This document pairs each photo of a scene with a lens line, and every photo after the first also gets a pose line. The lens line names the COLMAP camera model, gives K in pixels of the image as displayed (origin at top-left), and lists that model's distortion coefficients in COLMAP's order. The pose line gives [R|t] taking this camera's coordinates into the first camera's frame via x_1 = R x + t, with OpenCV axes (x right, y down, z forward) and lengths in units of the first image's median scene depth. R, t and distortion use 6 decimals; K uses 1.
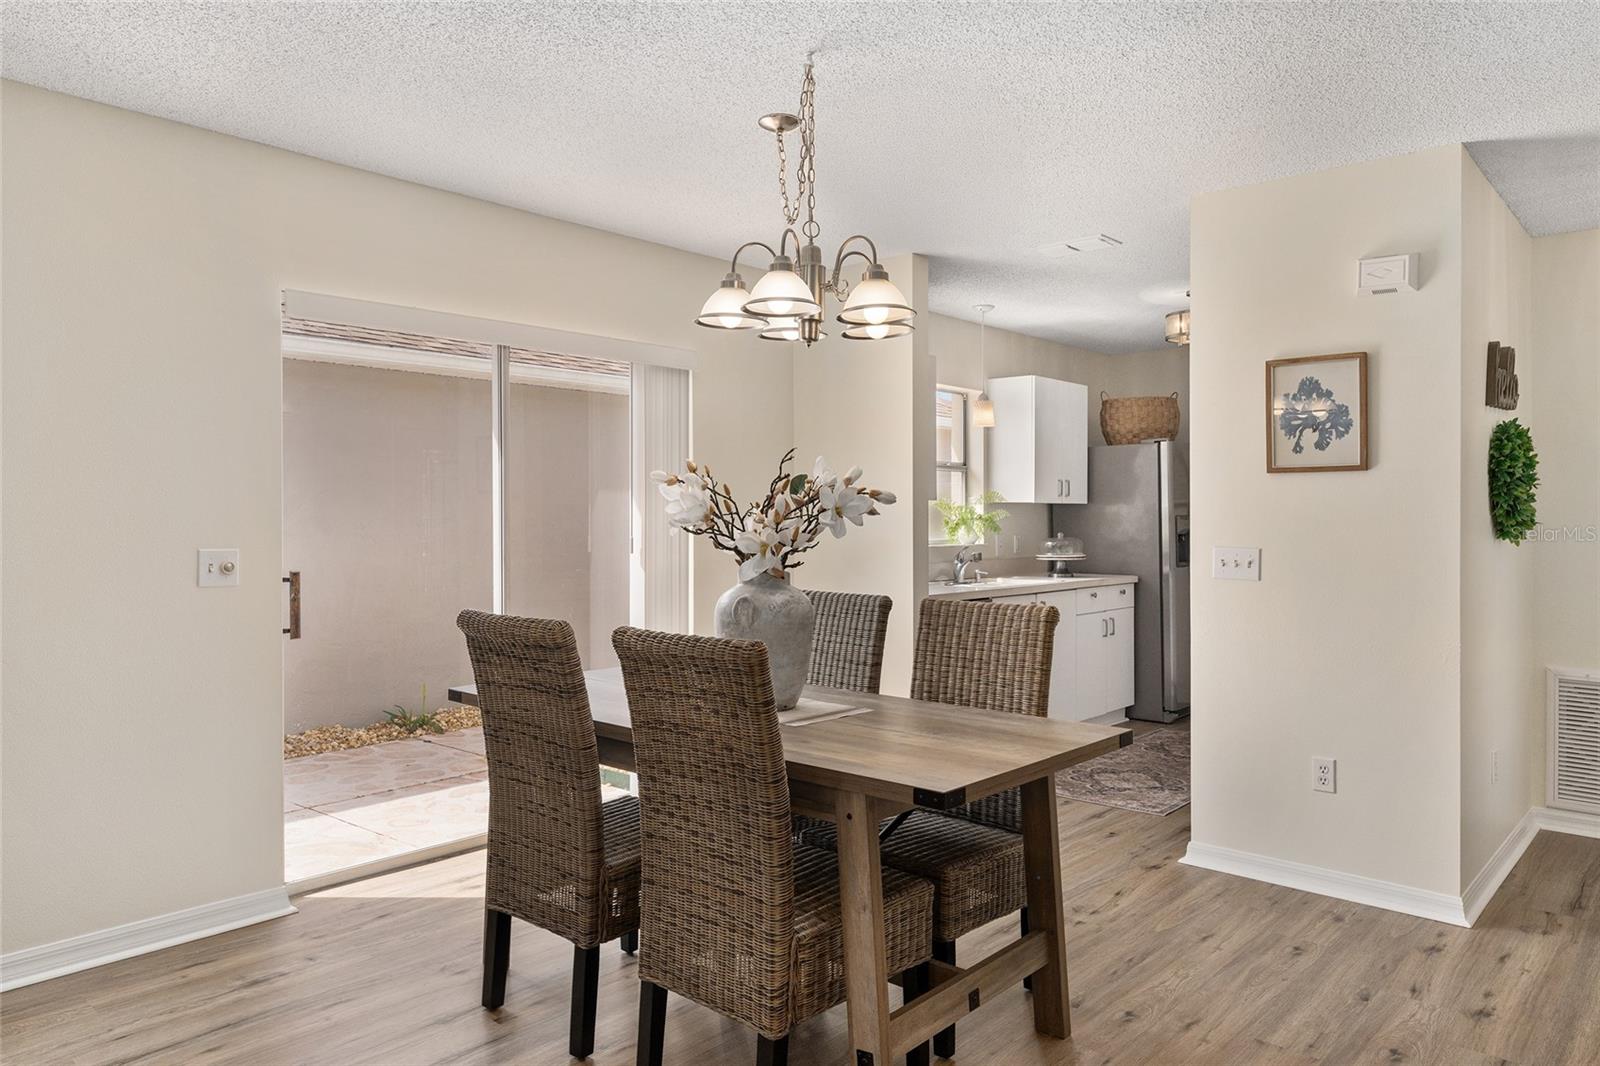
lens RADIAL K [[1071.5, 0, 784.5], [0, 1071.5, 505.7], [0, 0, 1]] dist [0.005128, -0.005660]
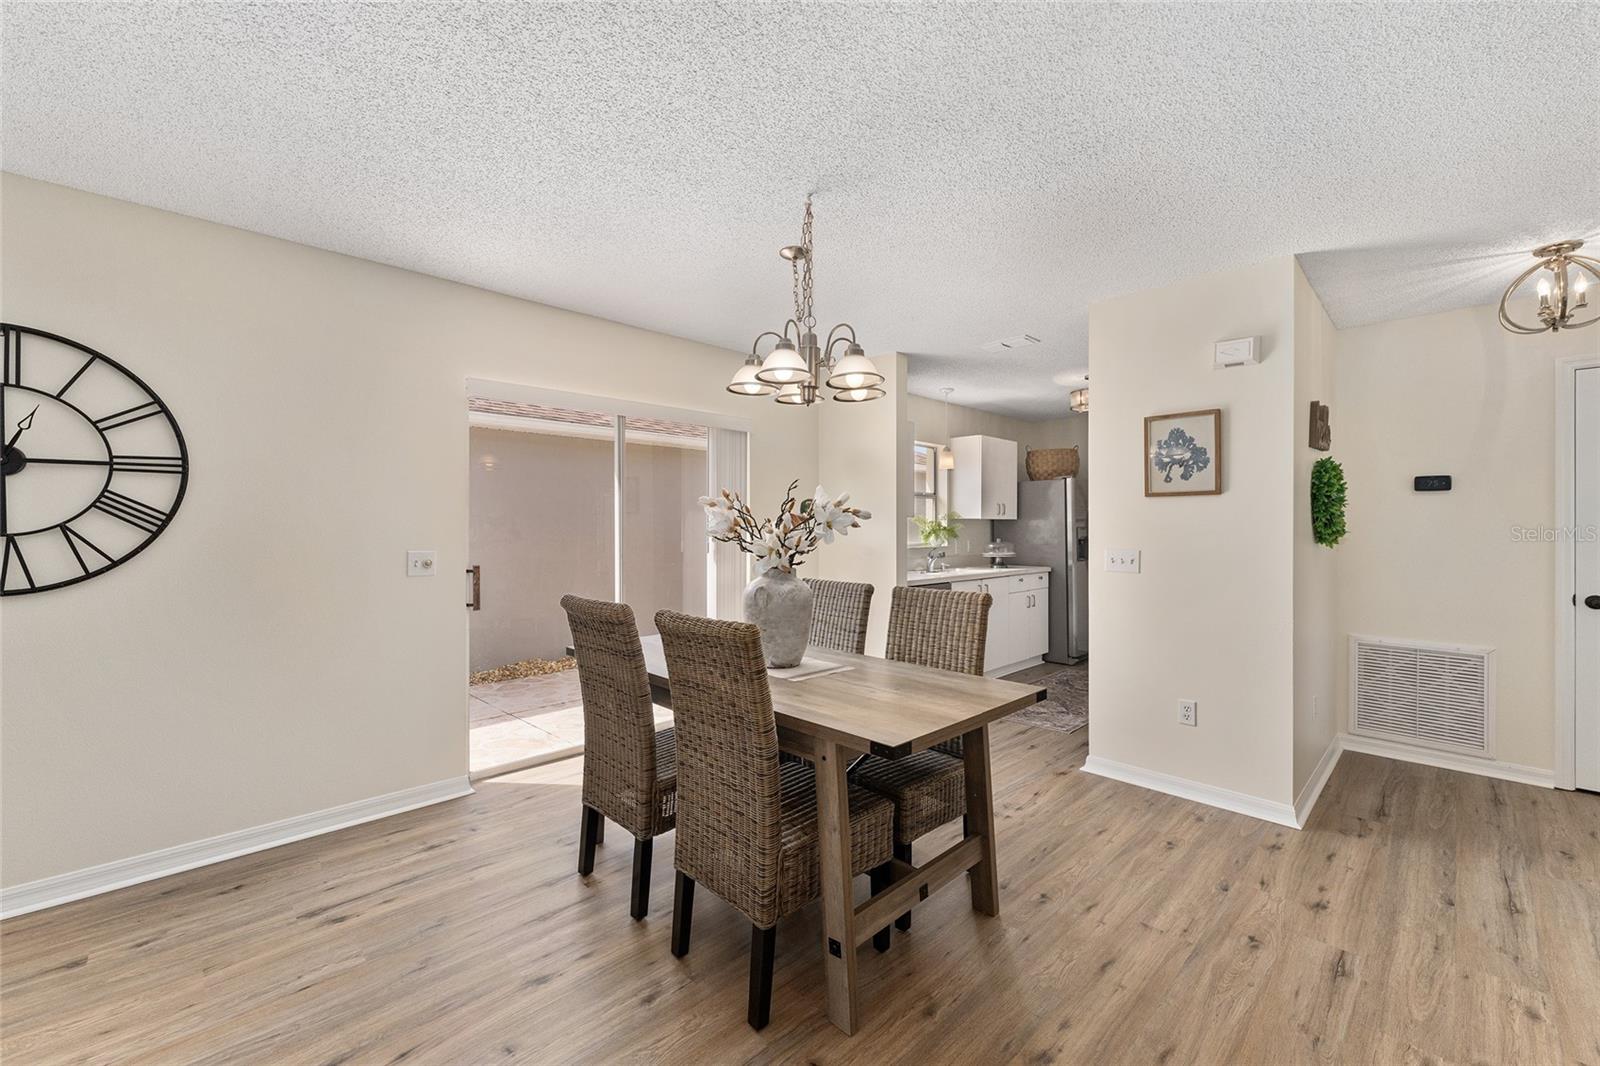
lens RADIAL K [[638.3, 0, 789.7], [0, 638.3, 527.2], [0, 0, 1]] dist [-0.001994, 0.001931]
pose [[0.997512, -0.001991, -0.070469, 0.052186], [0.002597, 0.999960, 0.008510, 0.001143], [0.070449, -0.008672, 0.997478, 0.157404]]
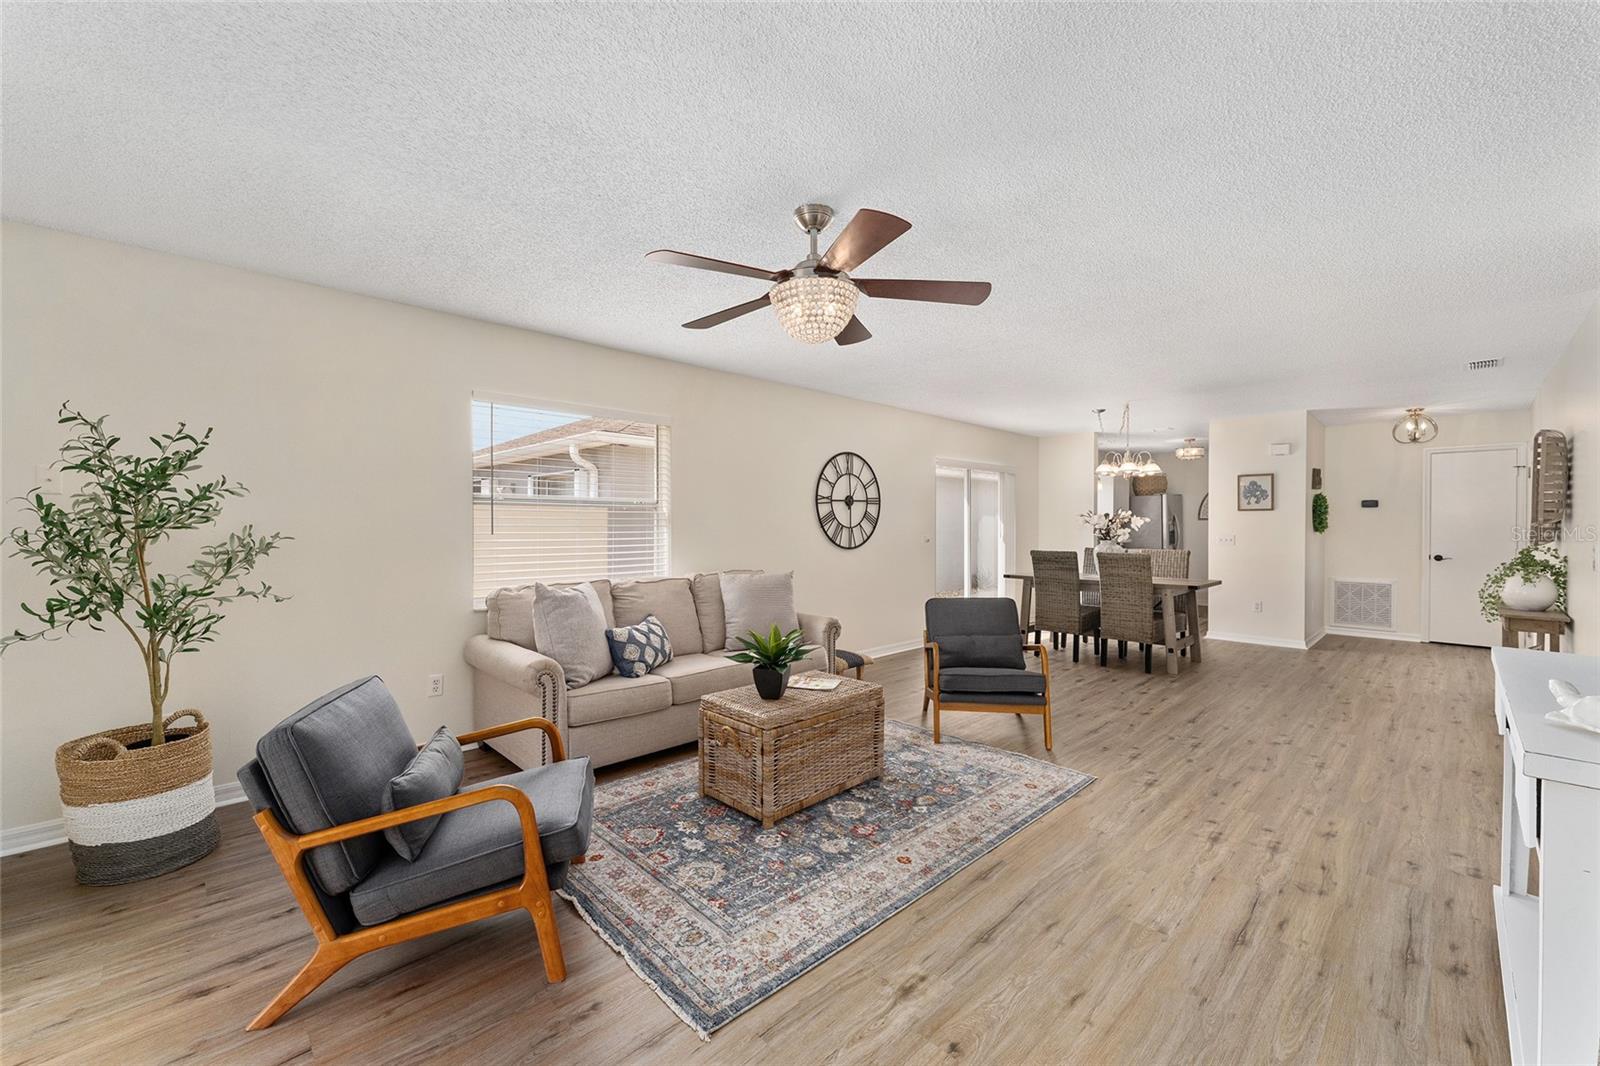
lens RADIAL K [[638.3, 0, 788.1], [0, 638.3, 533.2], [0, 0, 1]] dist [-0.001994, 0.001931]
pose [[0.997711, -0.001519, -0.067604, -0.875131], [0.002876, 0.999796, 0.019973, -0.008085], [0.067560, -0.020122, 0.997512, -1.128226]]
